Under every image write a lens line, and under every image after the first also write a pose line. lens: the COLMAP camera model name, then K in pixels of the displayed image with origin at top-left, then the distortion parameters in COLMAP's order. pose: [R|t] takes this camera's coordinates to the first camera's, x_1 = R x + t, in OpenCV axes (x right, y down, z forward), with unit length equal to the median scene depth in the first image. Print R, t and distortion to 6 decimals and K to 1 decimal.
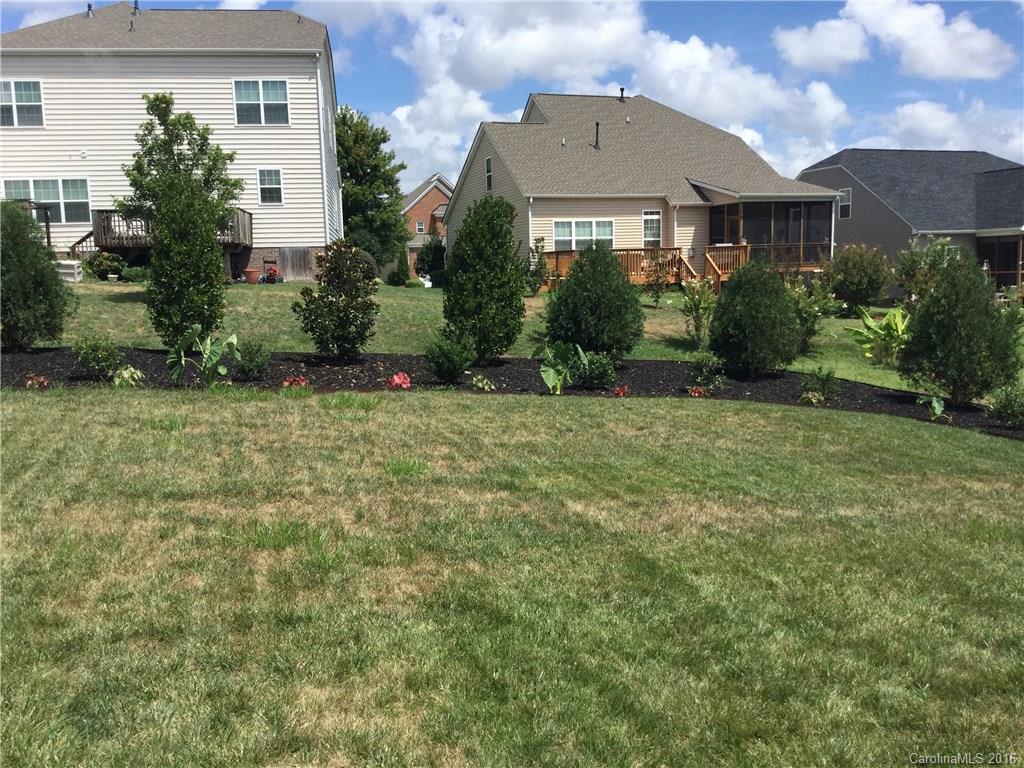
lens RADIAL K [[929.9, 0, 512.9], [0, 929.9, 383.8], [0, 0, 1]] dist [0.012314, 0.000000]
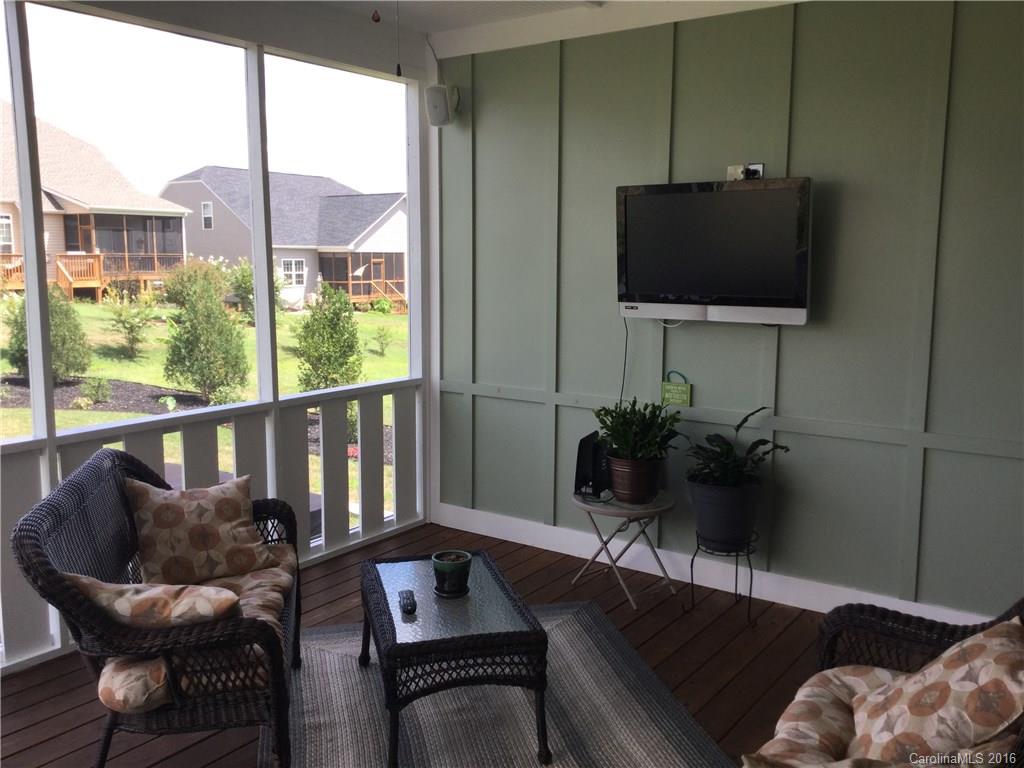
lens RADIAL K [[929.9, 0, 511.3], [0, 929.9, 386.5], [0, 0, 1]] dist [0.012314, 0.000000]
pose [[0.832680, -0.043614, 0.552034, 0.047783], [0.036779, 0.999048, 0.023454, -0.005801], [-0.552532, 0.000774, 0.833492, -0.143431]]
